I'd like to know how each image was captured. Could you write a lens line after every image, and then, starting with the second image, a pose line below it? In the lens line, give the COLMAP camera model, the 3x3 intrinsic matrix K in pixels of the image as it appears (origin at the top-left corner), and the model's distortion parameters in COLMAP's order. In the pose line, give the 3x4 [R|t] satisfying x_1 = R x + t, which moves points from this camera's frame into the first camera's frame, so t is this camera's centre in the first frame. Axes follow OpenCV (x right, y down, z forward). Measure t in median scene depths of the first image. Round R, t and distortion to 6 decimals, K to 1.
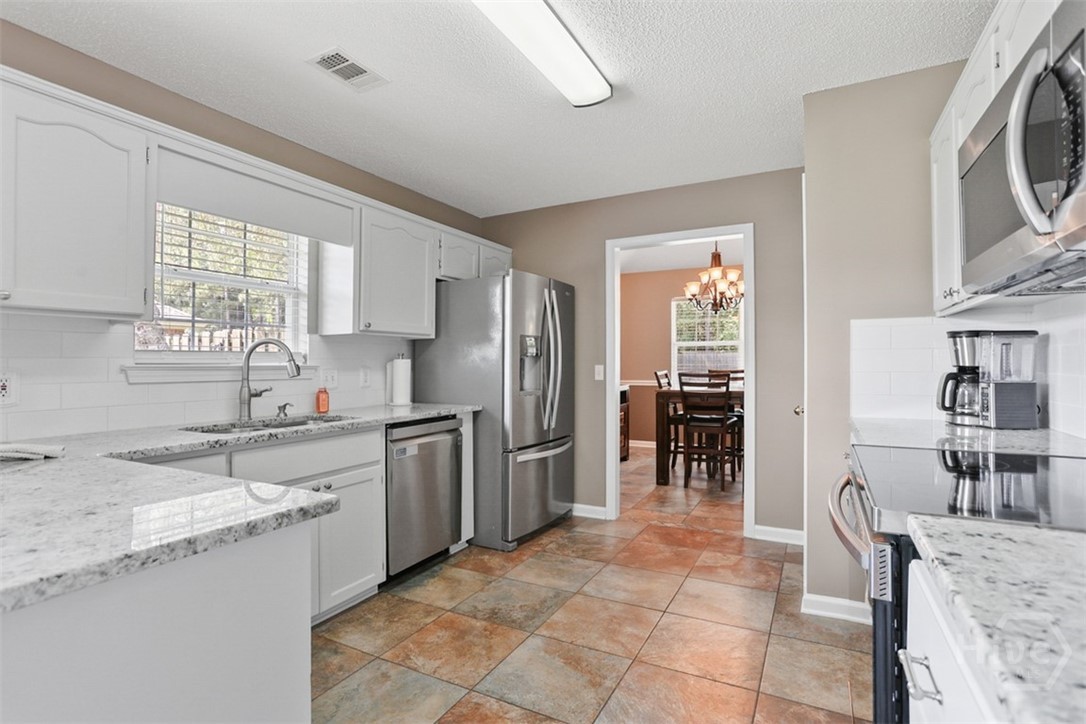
lens RADIAL K [[534.2, 0, 535.6], [0, 534.2, 365.0], [0, 0, 1]] dist [-0.001141, 0.002520]
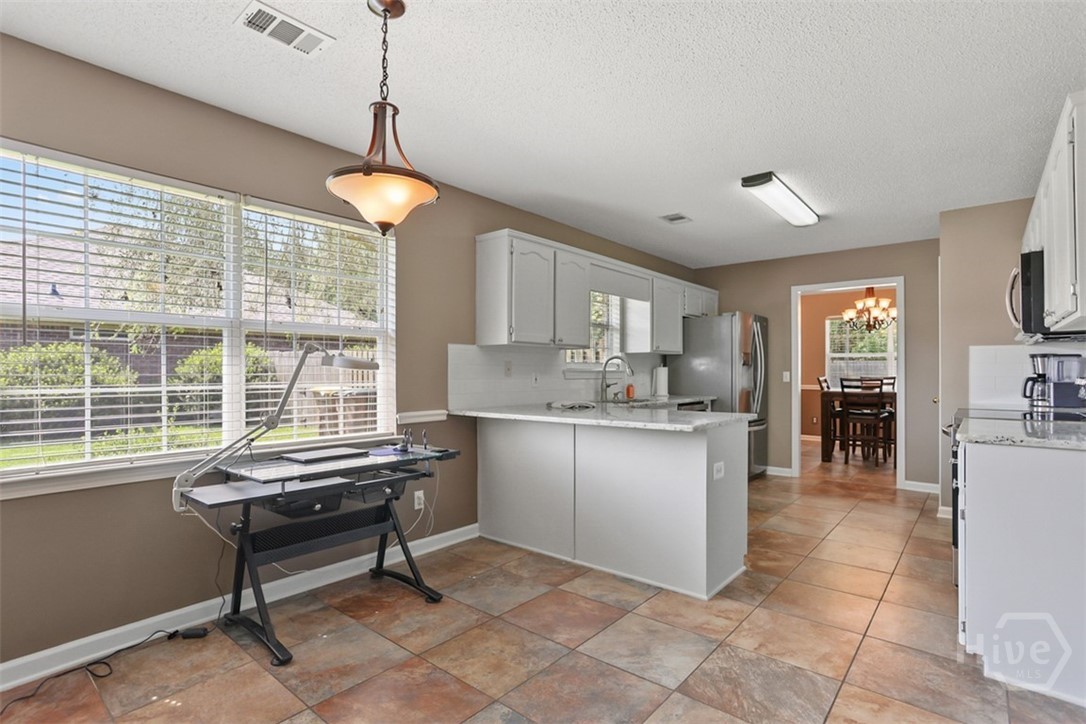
lens RADIAL K [[534.2, 0, 545.3], [0, 534.2, 368.0], [0, 0, 1]] dist [-0.001141, 0.002520]
pose [[0.981810, 0.006329, -0.189758, -0.251524], [-0.007713, 0.999949, -0.006555, 0.004265], [0.189707, 0.007900, 0.981809, -0.560232]]
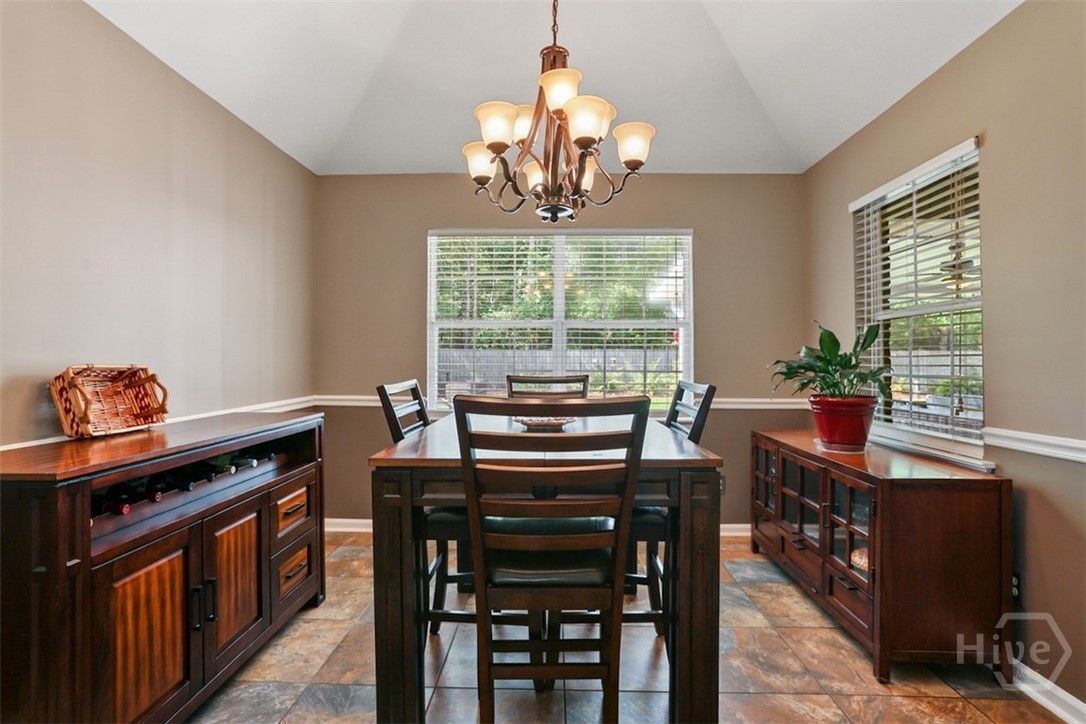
lens RADIAL K [[534.2, 0, 544.1], [0, 534.2, 365.7], [0, 0, 1]] dist [-0.001141, 0.002520]
pose [[0.894149, -0.002005, 0.447765, 0.233479], [-0.001103, 0.999977, 0.006680, -0.002751], [-0.447768, -0.006466, 0.894126, 0.921590]]
